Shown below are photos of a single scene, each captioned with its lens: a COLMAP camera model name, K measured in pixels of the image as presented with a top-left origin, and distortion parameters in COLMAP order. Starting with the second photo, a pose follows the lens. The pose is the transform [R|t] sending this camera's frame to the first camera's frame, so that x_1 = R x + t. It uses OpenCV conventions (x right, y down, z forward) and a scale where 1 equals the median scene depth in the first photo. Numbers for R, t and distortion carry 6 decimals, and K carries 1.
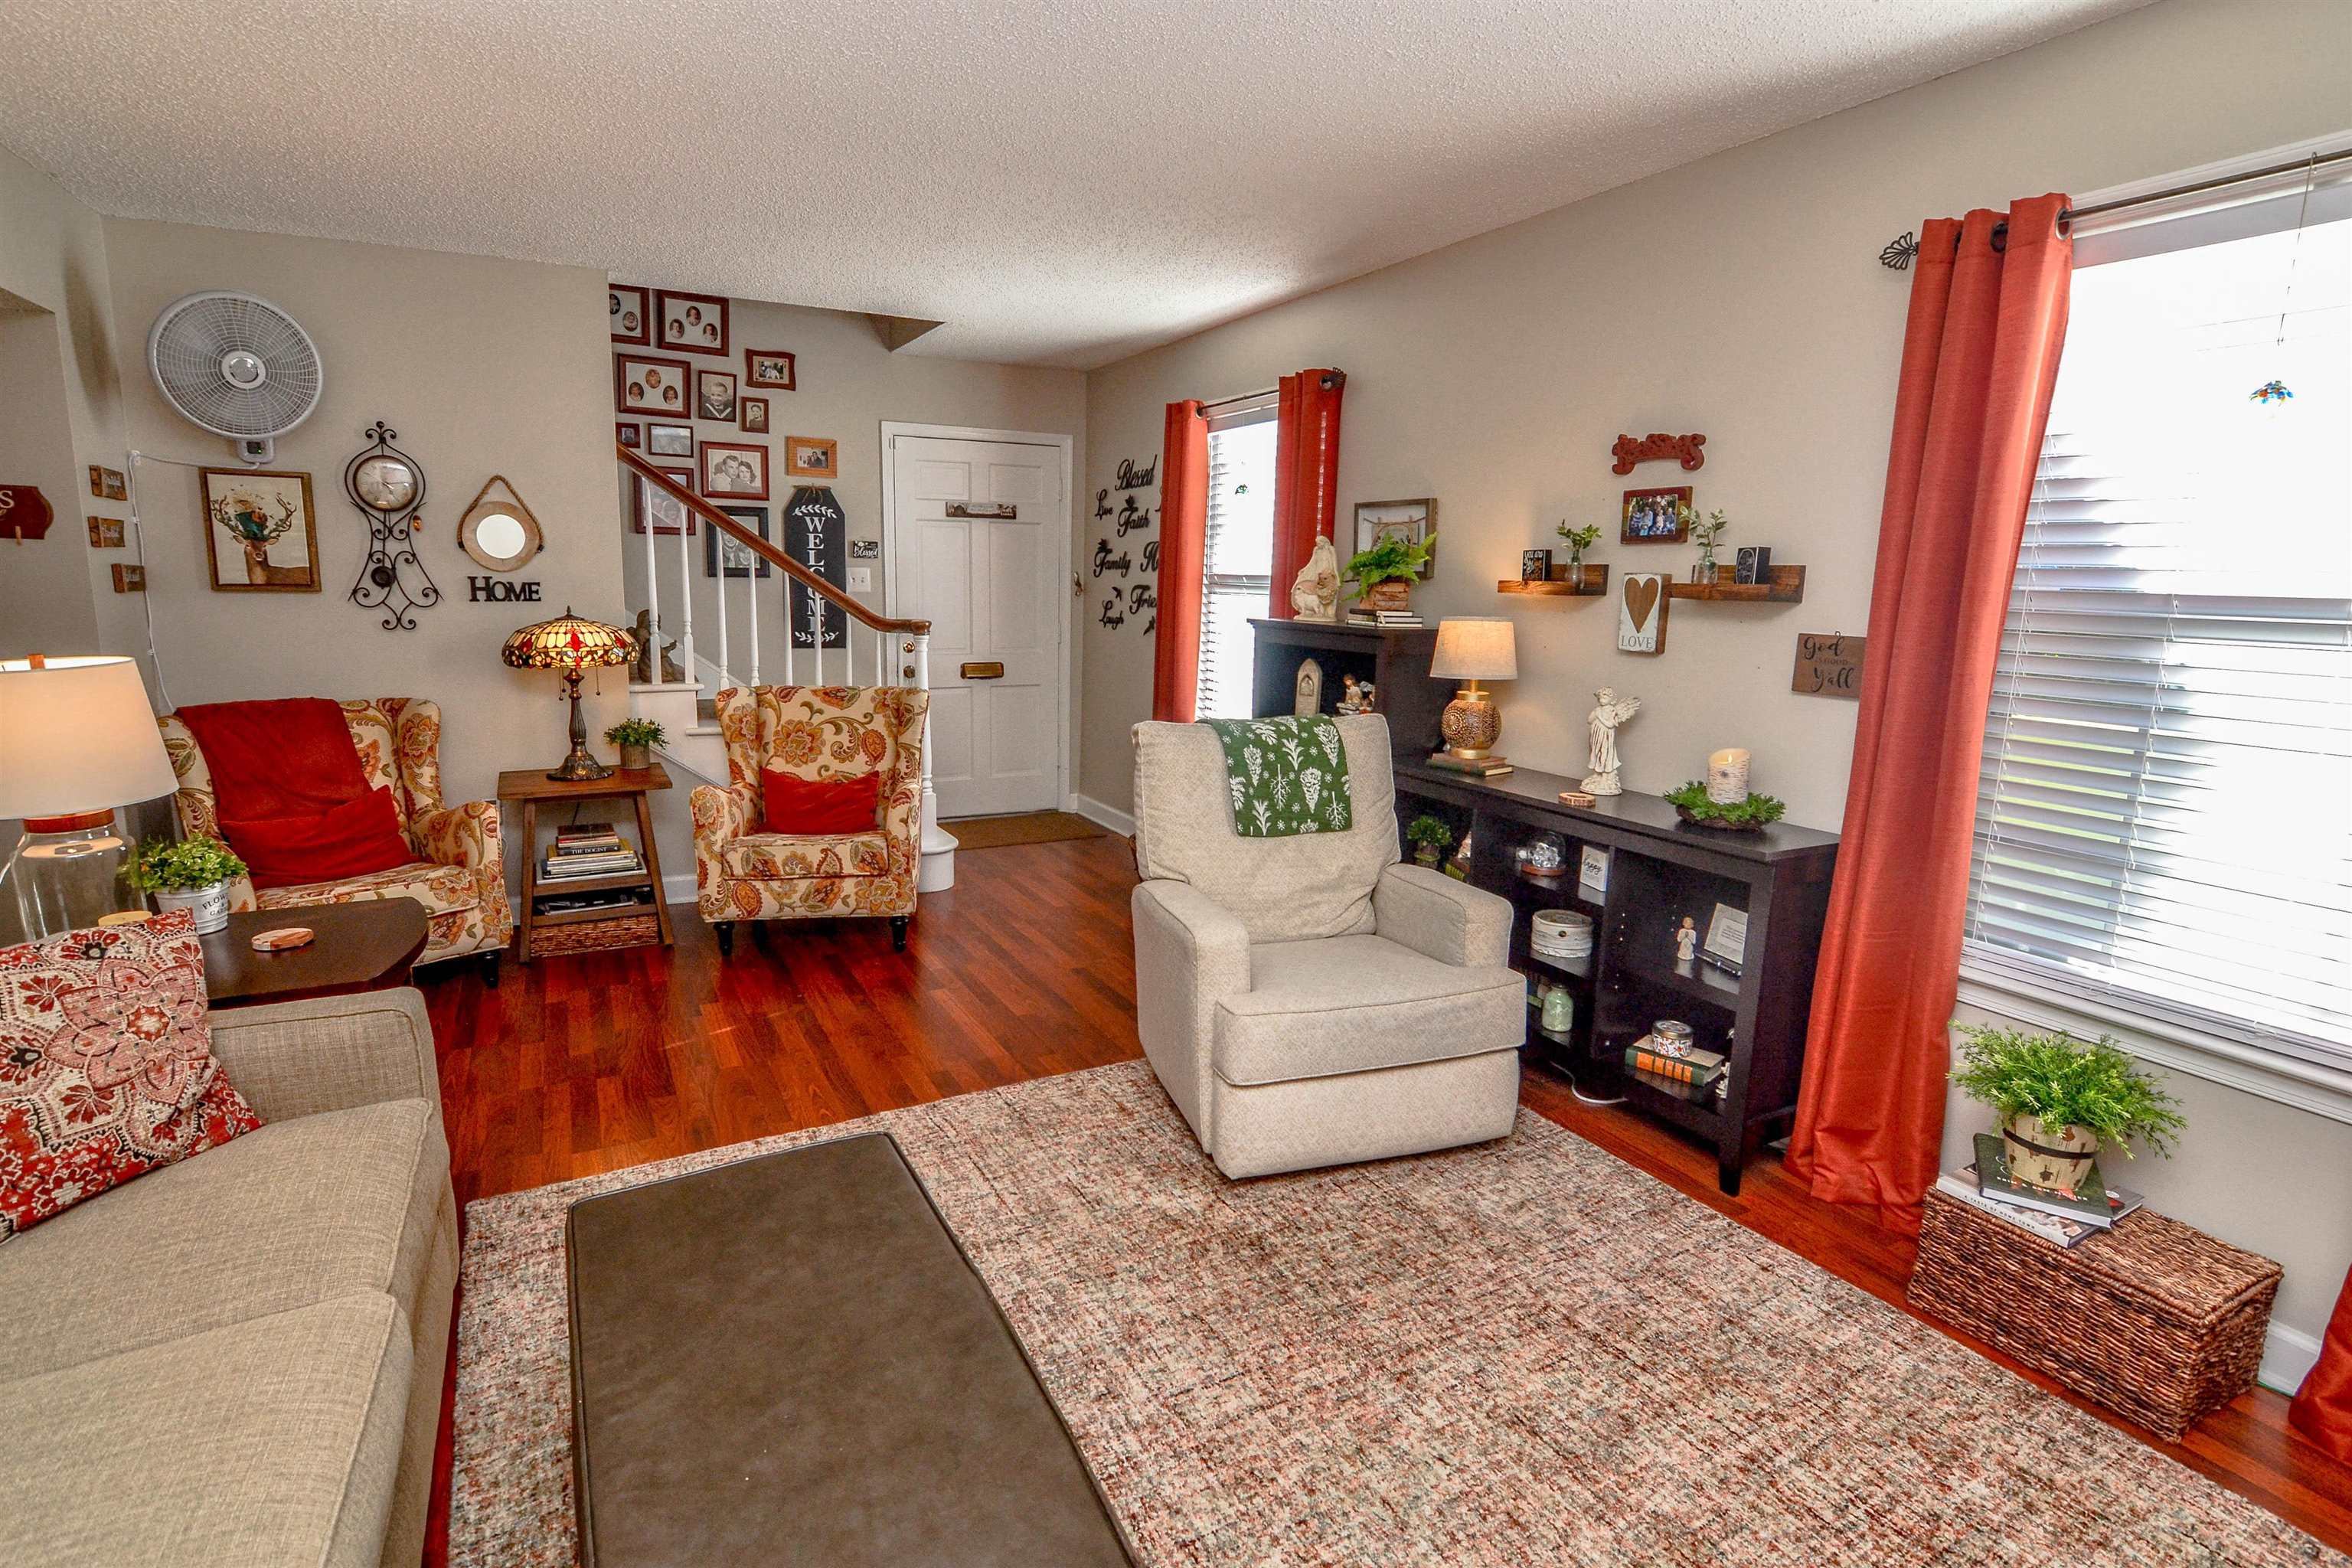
lens RADIAL K [[1132.8, 0, 1176.0], [0, 1132.8, 784.0], [0, 0, 1]] dist [0.002043, 0.000253]
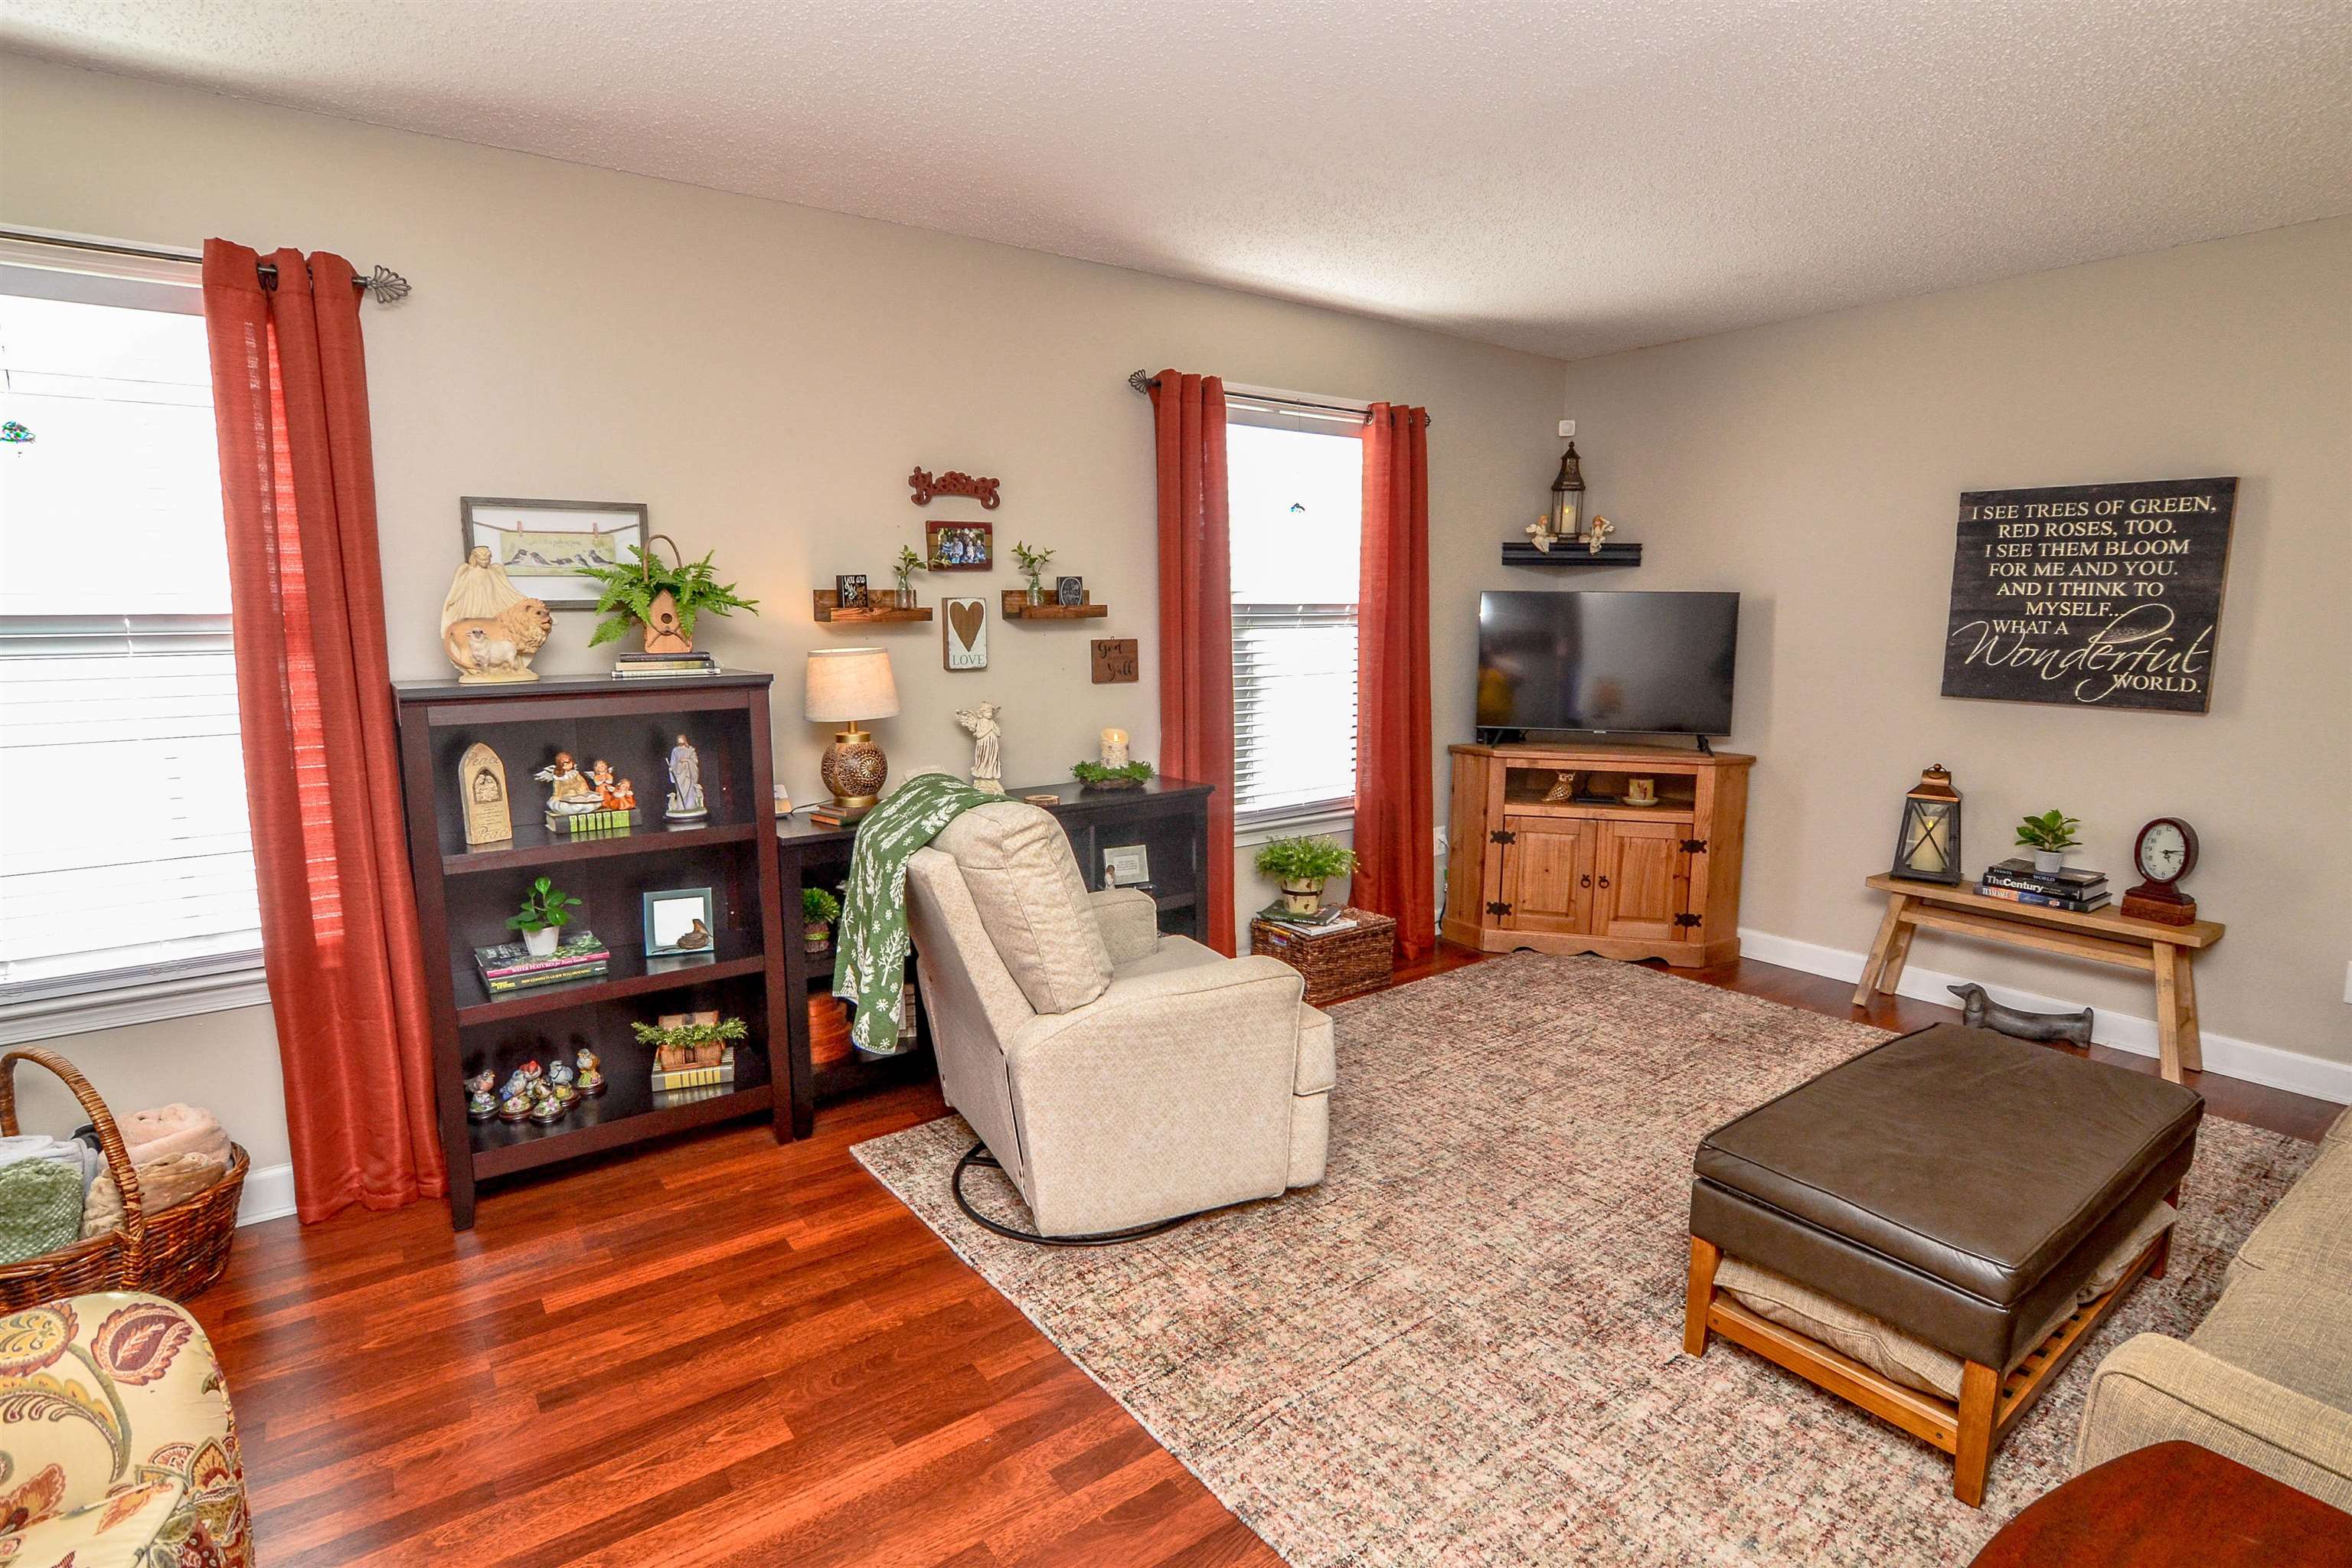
lens RADIAL K [[1132.8, 0, 1176.0], [0, 1132.8, 784.0], [0, 0, 1]] dist [0.002043, 0.000253]
pose [[-0.110440, -0.179014, 0.977628, -0.742672], [0.185640, 0.962619, 0.197237, -0.195952], [-0.976392, 0.203269, -0.073080, 0.941315]]
